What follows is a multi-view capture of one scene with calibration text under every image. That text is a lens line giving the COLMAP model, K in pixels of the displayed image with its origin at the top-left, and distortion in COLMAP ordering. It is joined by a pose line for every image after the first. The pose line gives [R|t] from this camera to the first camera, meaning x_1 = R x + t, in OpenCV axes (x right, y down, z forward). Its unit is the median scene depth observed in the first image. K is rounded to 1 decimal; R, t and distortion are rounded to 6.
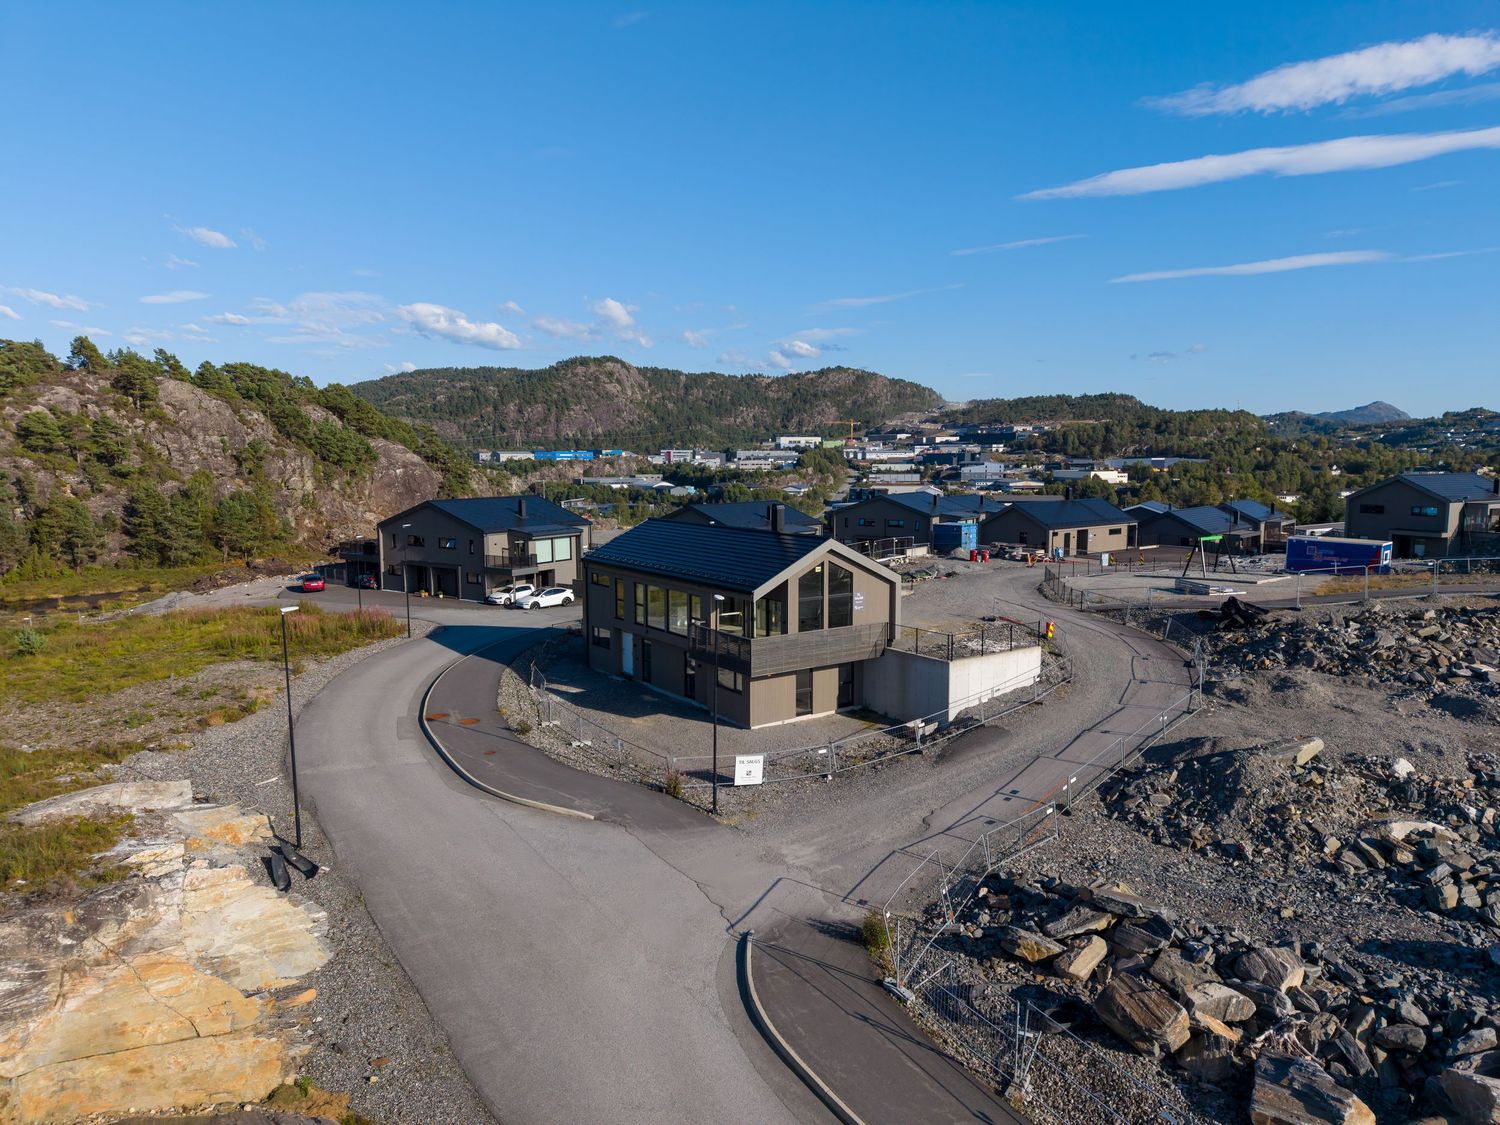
lens RADIAL K [[991.9, 0, 748.9], [0, 991.9, 582.2], [0, 0, 1]] dist [0.035311, -0.044672]
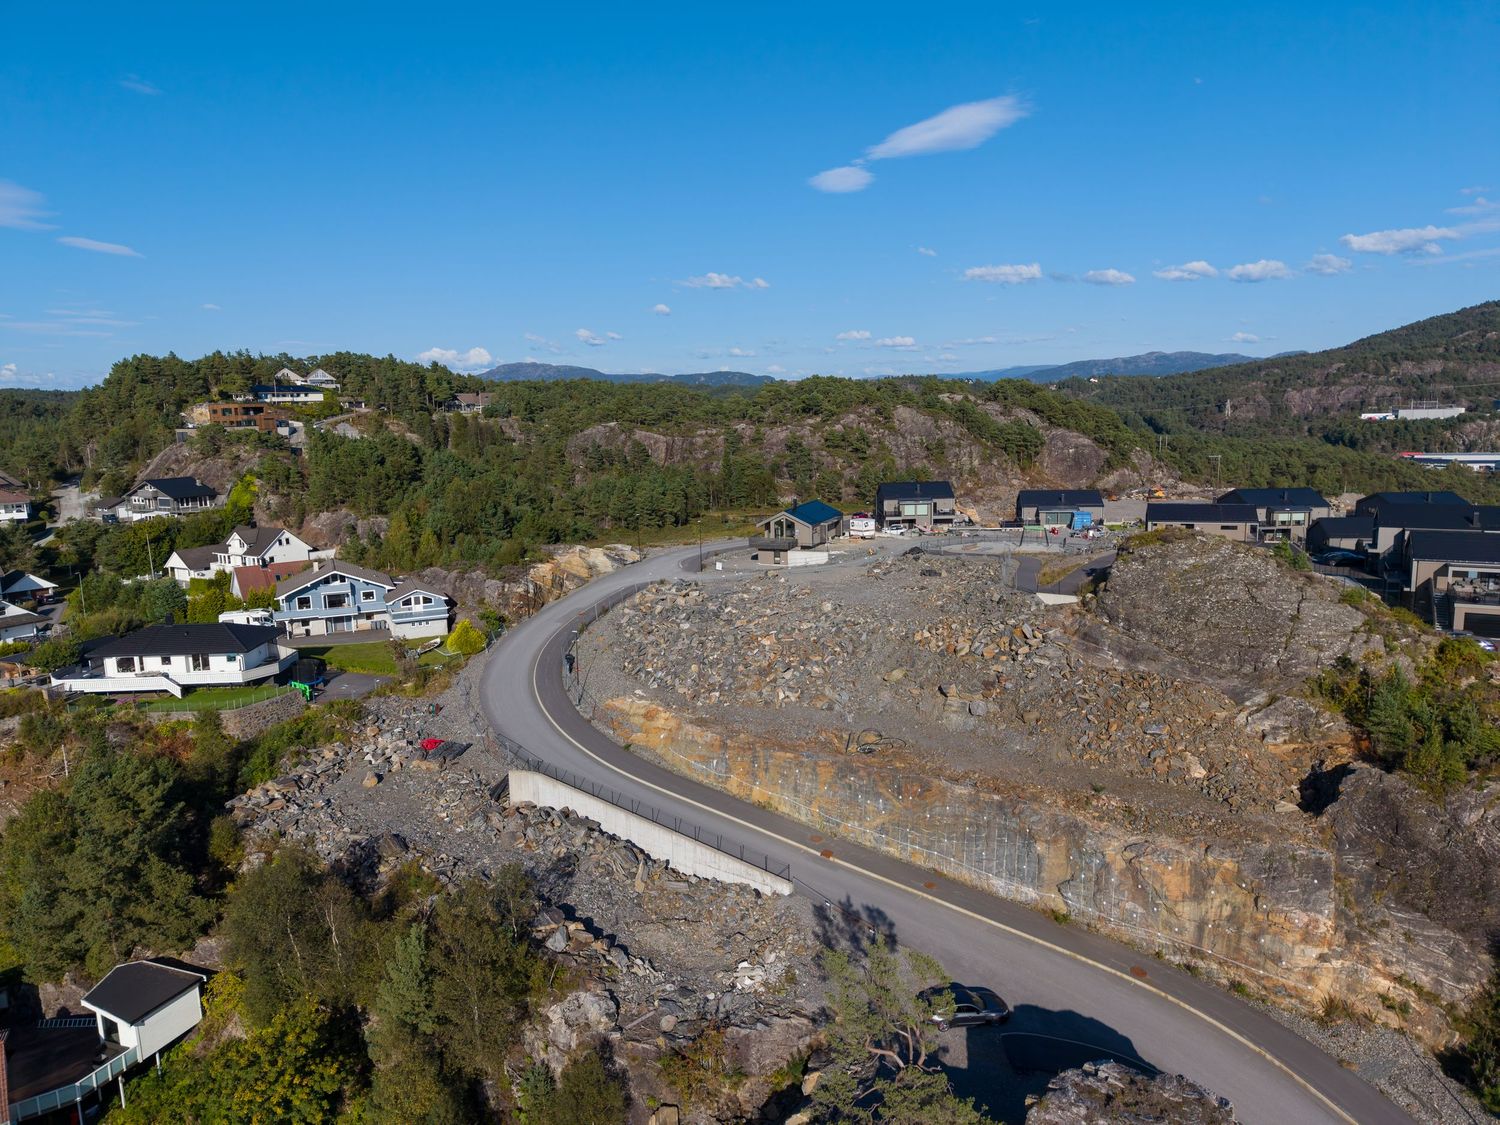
lens RADIAL K [[991.9, 0, 746.9], [0, 991.9, 564.2], [0, 0, 1]] dist [0.035311, -0.044672]
pose [[0.536806, 0.121700, -0.834883, 0.130509], [-0.085519, 0.992294, 0.089659, -0.007243], [0.839361, 0.023269, 0.543077, -0.040535]]
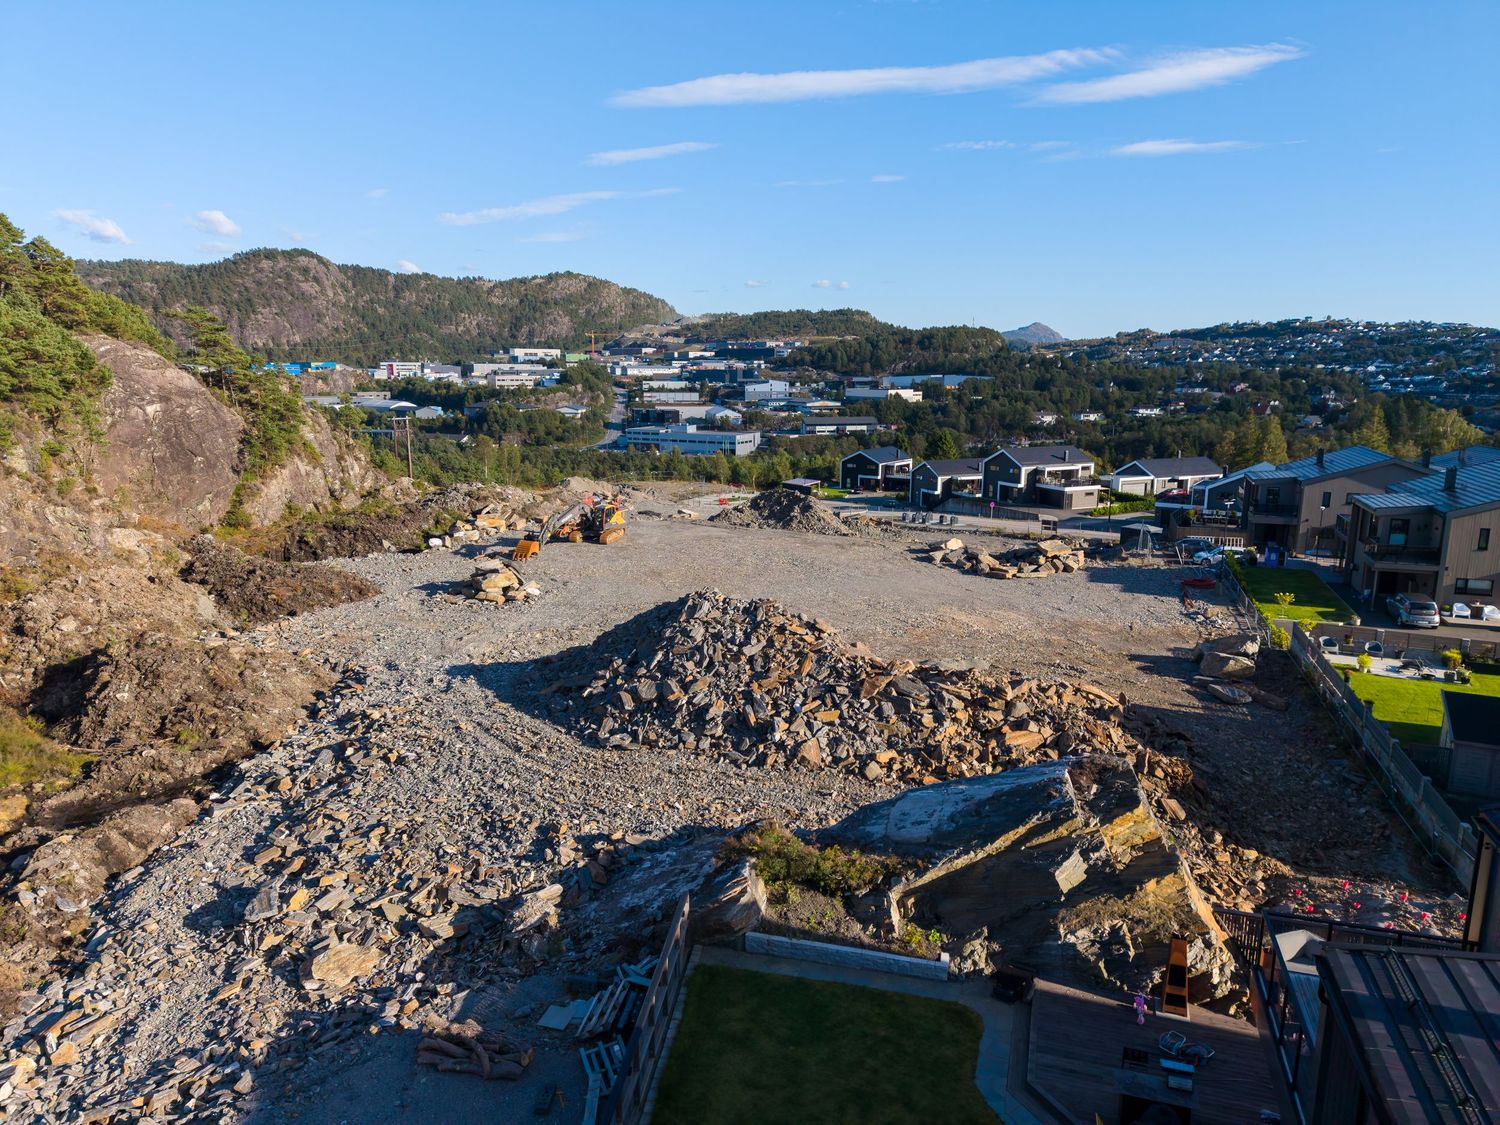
lens RADIAL K [[991.9, 0, 751.9], [0, 991.9, 575.7], [0, 0, 1]] dist [0.035311, -0.044672]
pose [[0.957191, -0.055147, 0.284155, -0.045833], [0.033213, 0.996125, 0.081441, -0.013159], [-0.287545, -0.068517, 0.955313, 0.099926]]
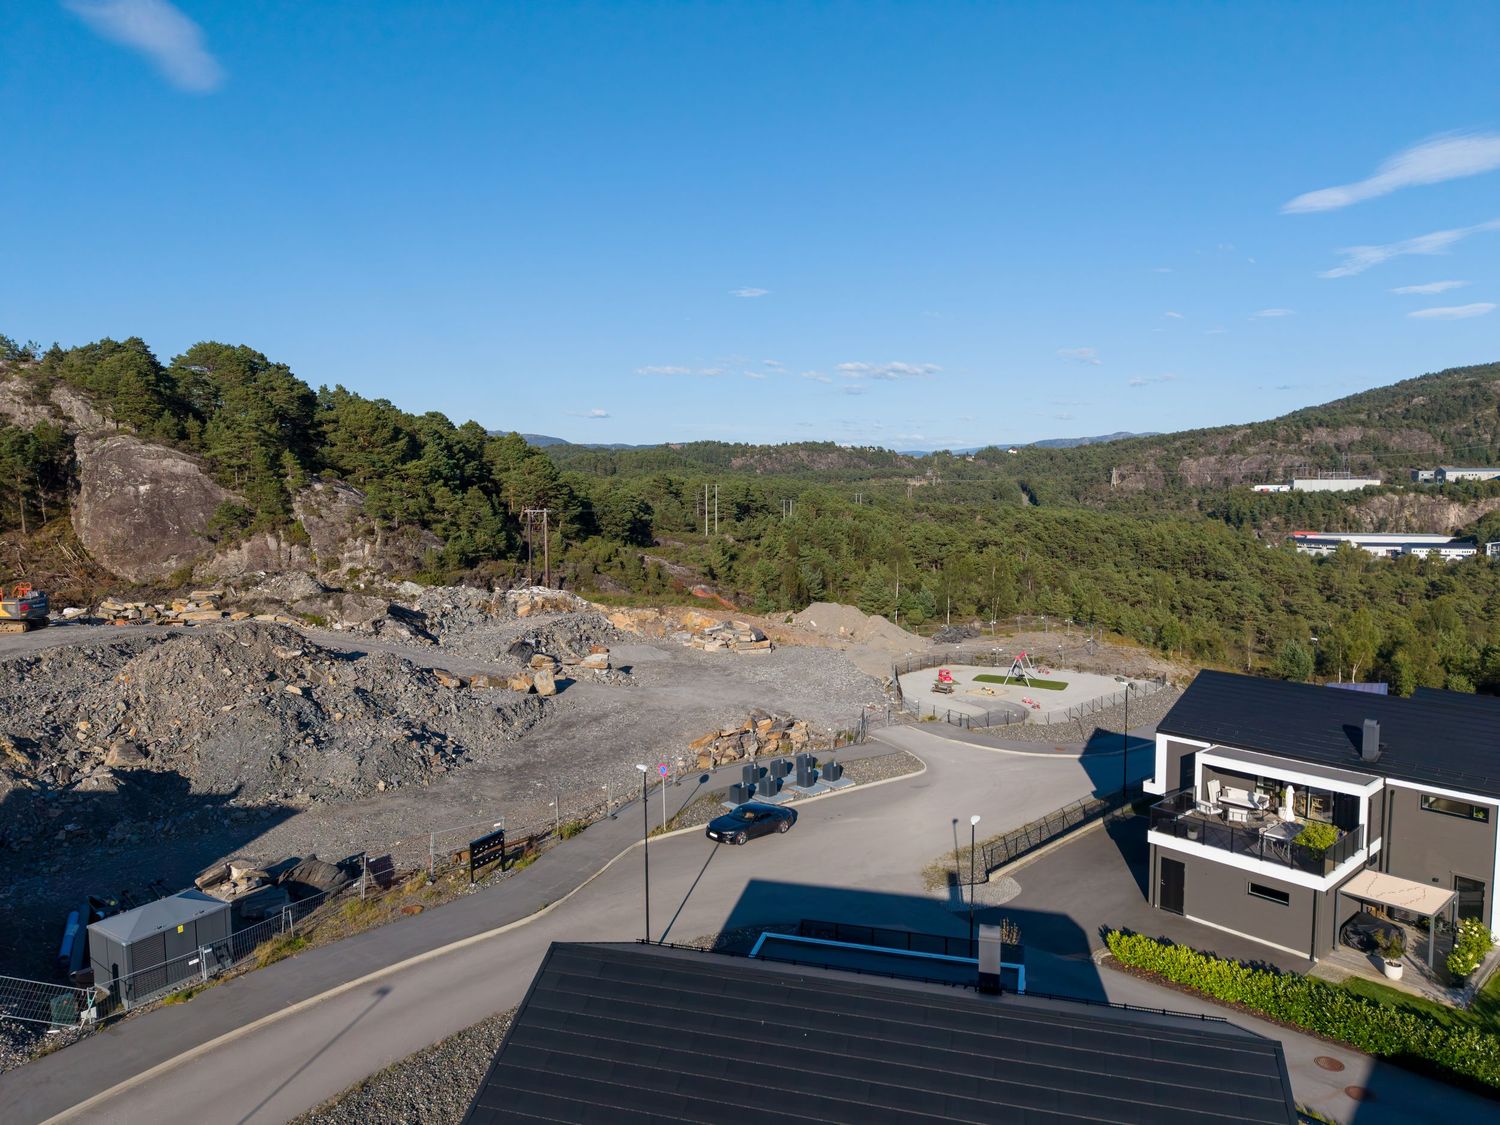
lens RADIAL K [[991.9, 0, 745.4], [0, 991.9, 558.0], [0, 0, 1]] dist [0.035311, -0.044672]
pose [[0.549673, 0.065235, -0.832829, 0.072124], [-0.103018, 0.994630, 0.009916, -0.022925], [0.829004, 0.080346, 0.553441, 0.197306]]
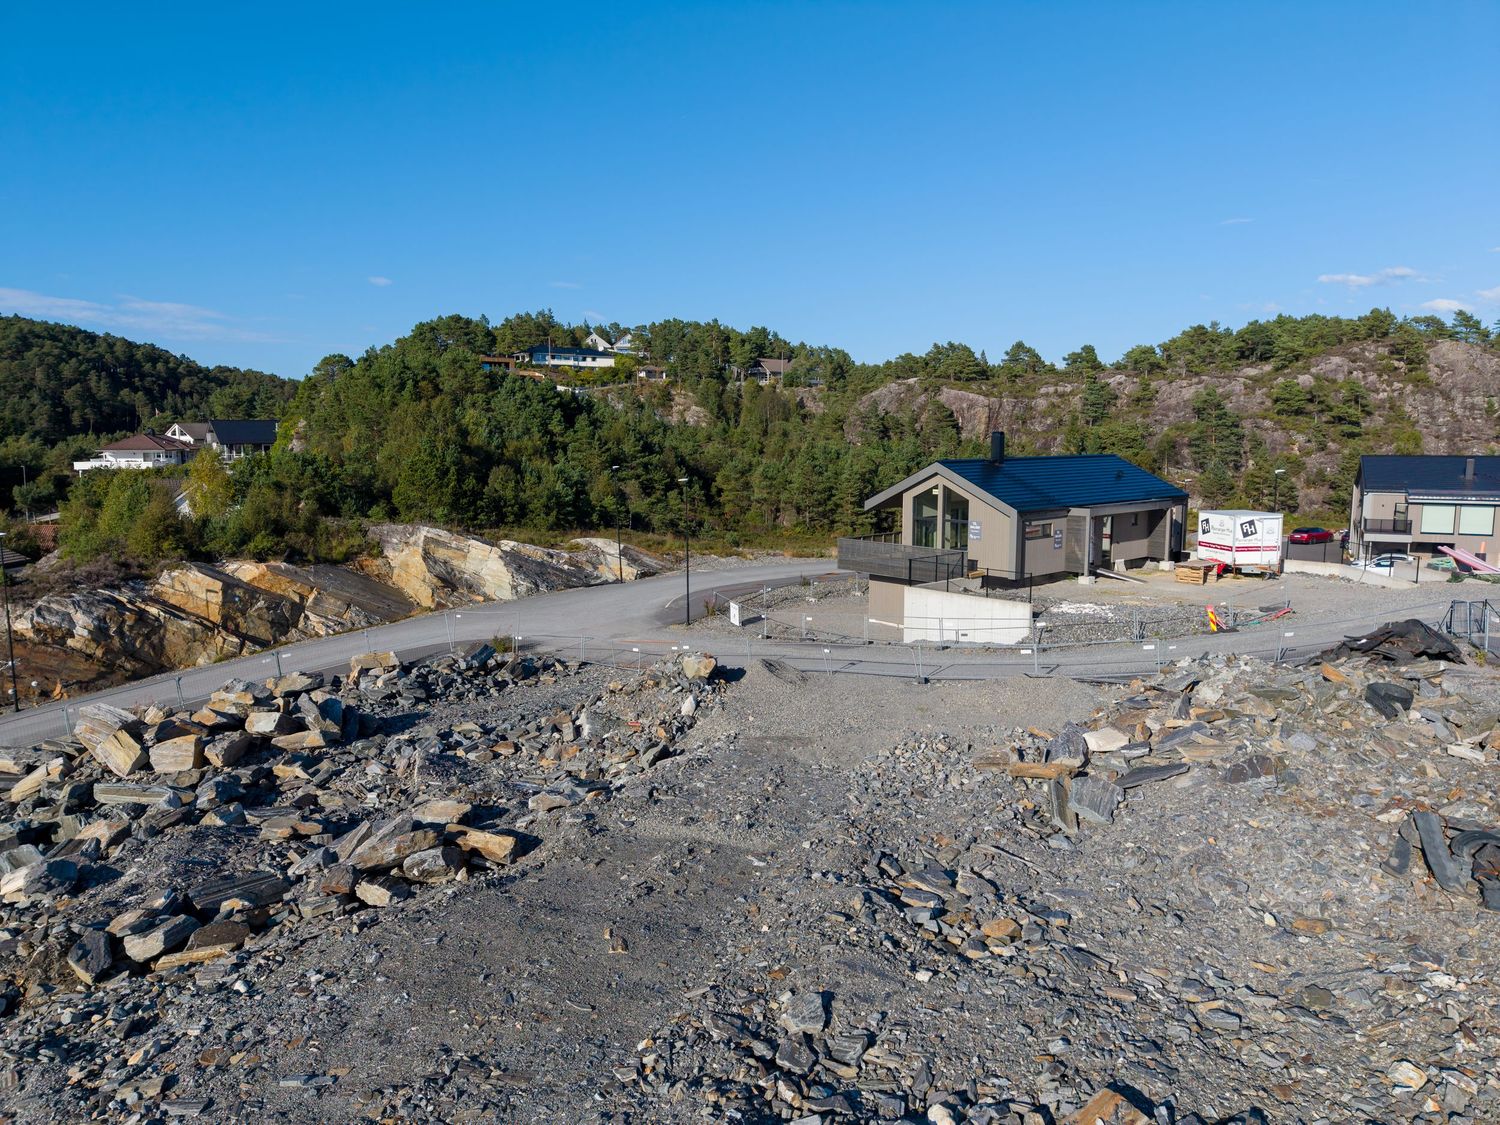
lens RADIAL K [[991.9, 0, 745.8], [0, 991.9, 565.7], [0, 0, 1]] dist [0.035311, -0.044672]
pose [[0.100028, 0.129349, -0.986541, 0.052244], [-0.126192, 0.985156, 0.116373, -0.001594], [0.986950, 0.112853, 0.114866, 0.033075]]
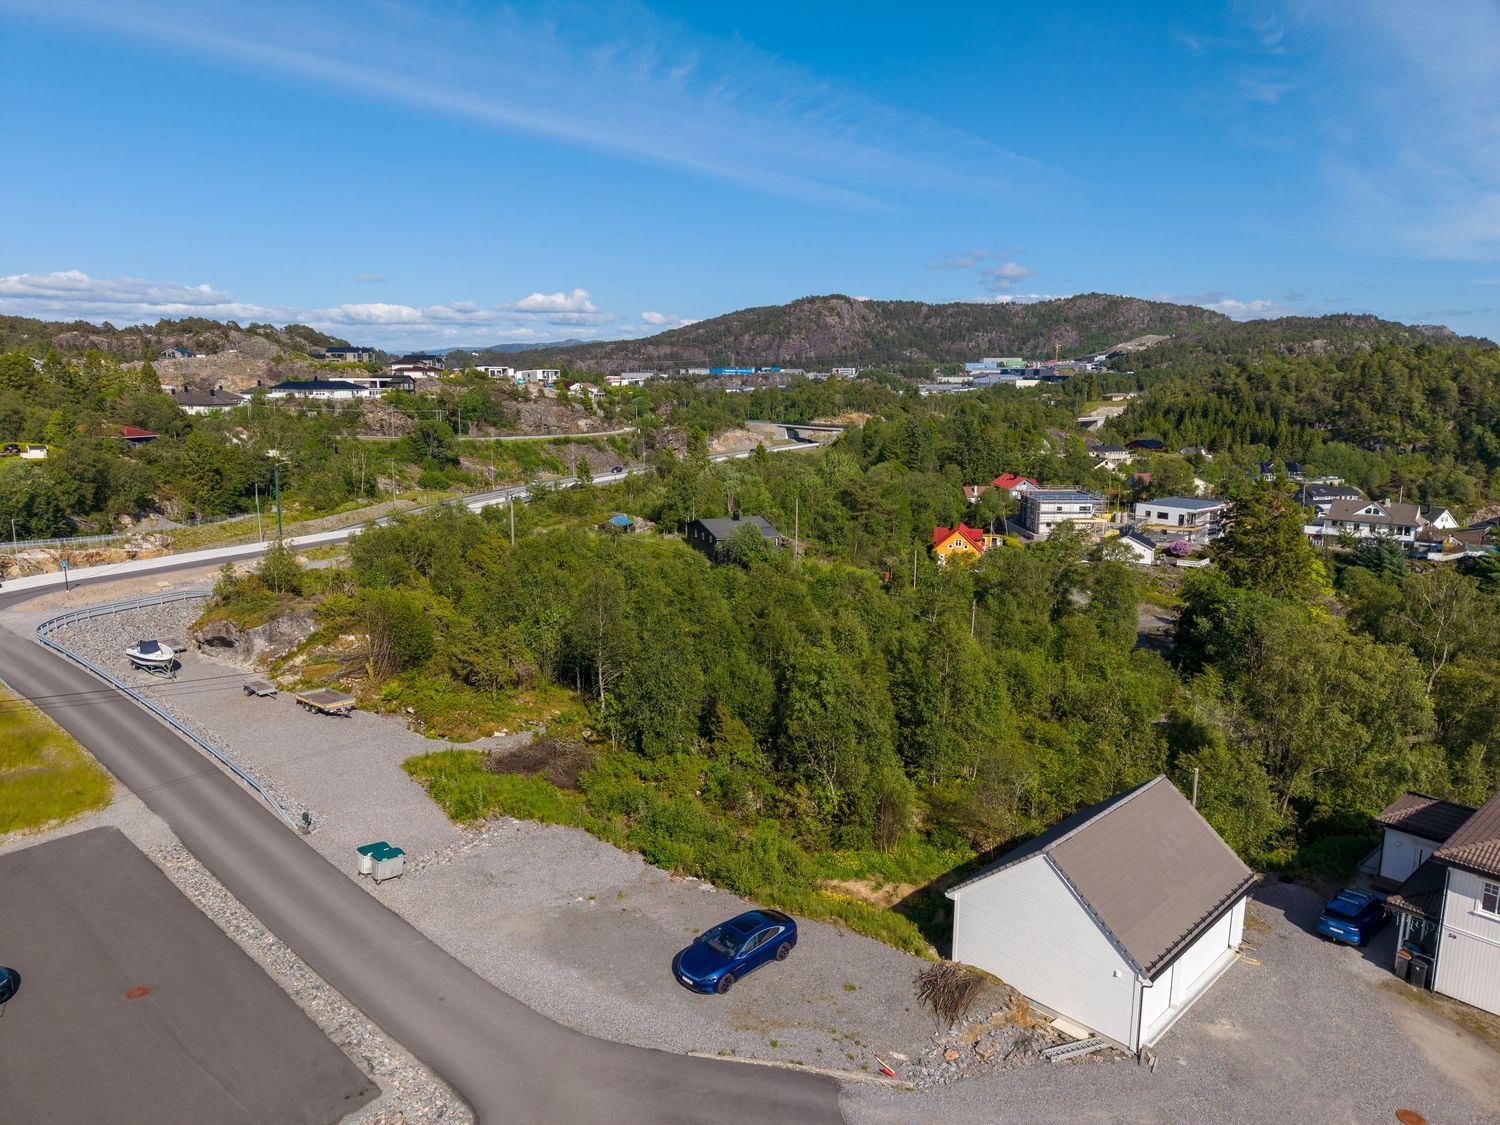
lens RADIAL K [[991.9, 0, 752.0], [0, 991.9, 572.8], [0, 0, 1]] dist [0.035311, -0.044672]
pose [[0.898215, 0.087950, -0.430667, 0.484236], [-0.062298, 0.995359, 0.073341, 0.054091], [0.435119, -0.039046, 0.899526, -0.276142]]
